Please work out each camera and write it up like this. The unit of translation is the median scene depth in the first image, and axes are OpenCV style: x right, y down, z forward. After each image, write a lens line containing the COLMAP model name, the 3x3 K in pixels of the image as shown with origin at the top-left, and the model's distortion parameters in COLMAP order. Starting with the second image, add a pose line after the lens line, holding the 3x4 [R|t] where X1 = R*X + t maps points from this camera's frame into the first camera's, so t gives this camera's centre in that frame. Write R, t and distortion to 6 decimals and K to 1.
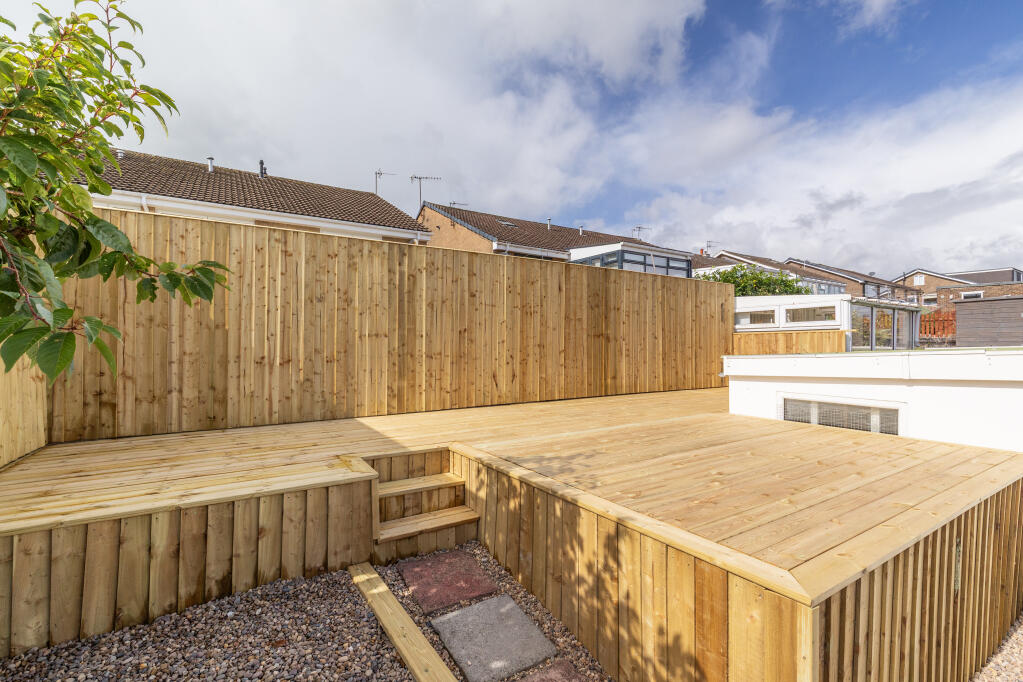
lens RADIAL K [[459.7, 0, 508.2], [0, 459.7, 343.9], [0, 0, 1]] dist [0.001558, 0.000268]
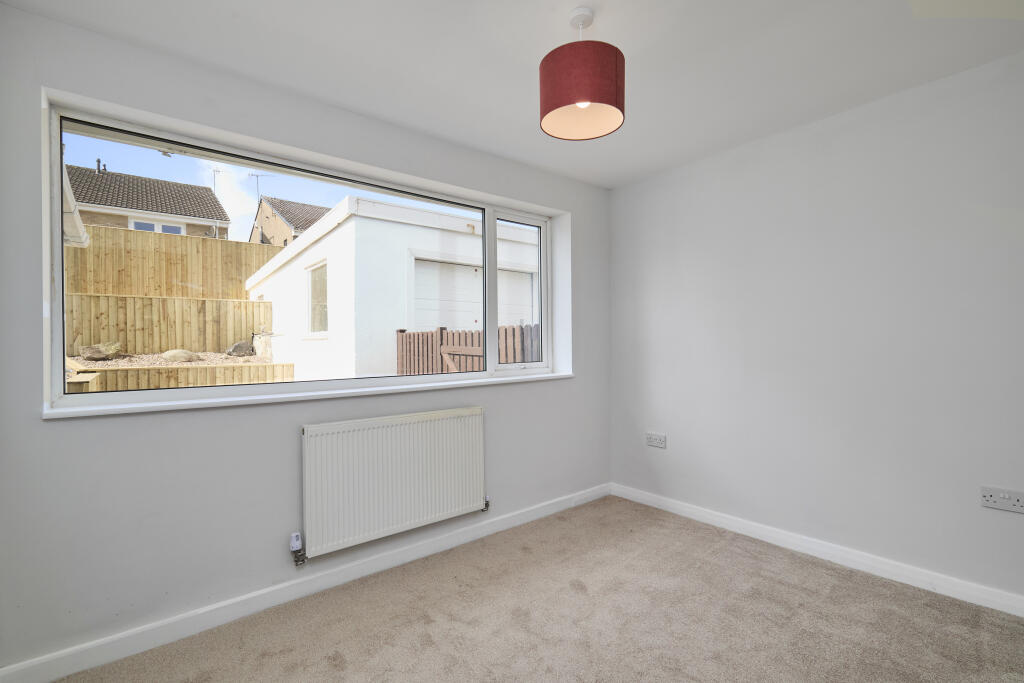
lens RADIAL K [[470.2, 0, 509.5], [0, 470.2, 345.1], [0, 0, 1]] dist [0.004138, 0.000293]
pose [[0.993839, -0.011662, 0.110219, 1.390892], [0.010437, 0.999877, 0.011684, 0.299186], [-0.110342, -0.010461, 0.993839, -1.235038]]
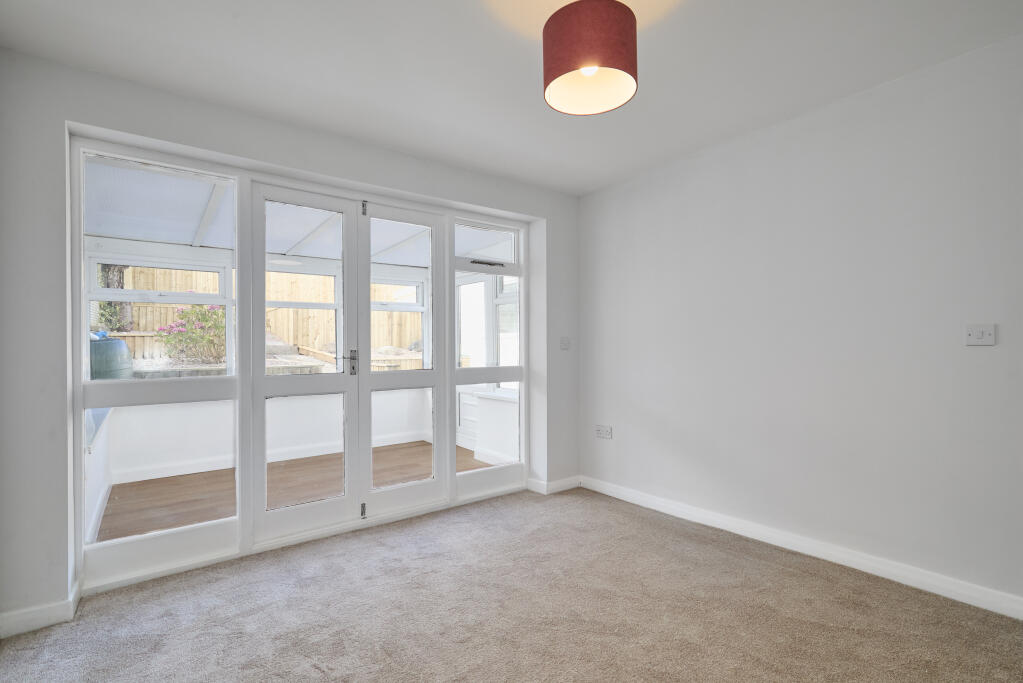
lens RADIAL K [[478.1, 0, 512.2], [0, 478.1, 344.0], [0, 0, 1]] dist [0.002904, 0.000132]
pose [[0.996661, -0.007689, 0.081293, 0.886402], [0.007215, 0.999955, 0.006124, 0.303648], [-0.081337, -0.005517, 0.996671, -1.678545]]
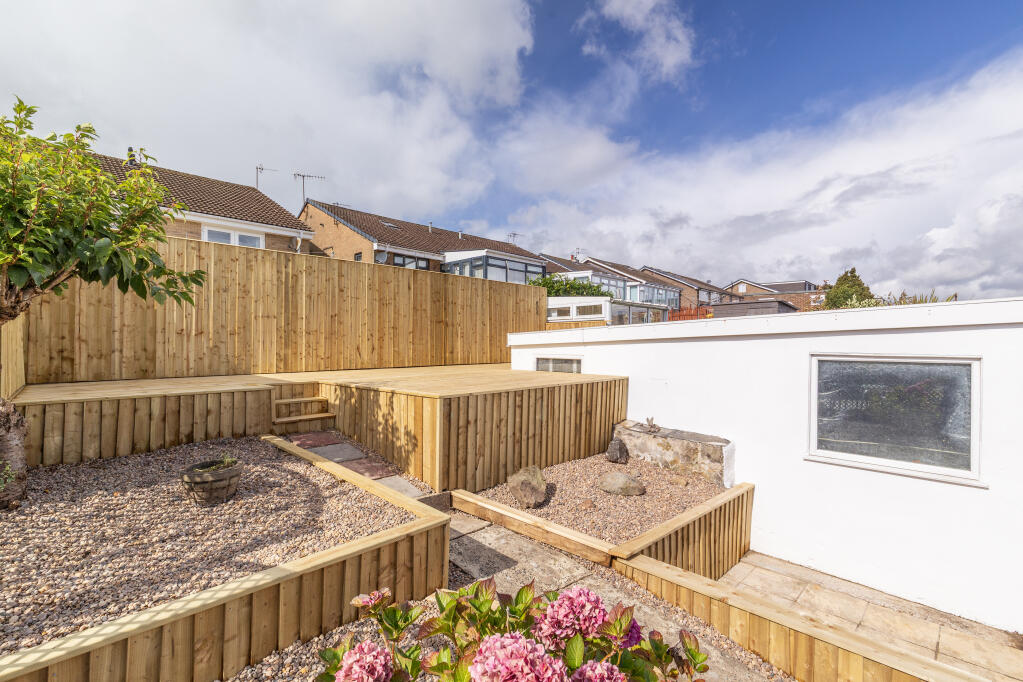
lens RADIAL K [[459.4, 0, 510.0], [0, 459.4, 344.2], [0, 0, 1]] dist [0.001940, -0.000038]
pose [[0.973341, 0.001876, 0.229354, 0.111136], [-0.003359, 0.999976, 0.006075, 0.052691], [-0.229337, -0.006683, 0.973324, -0.530239]]
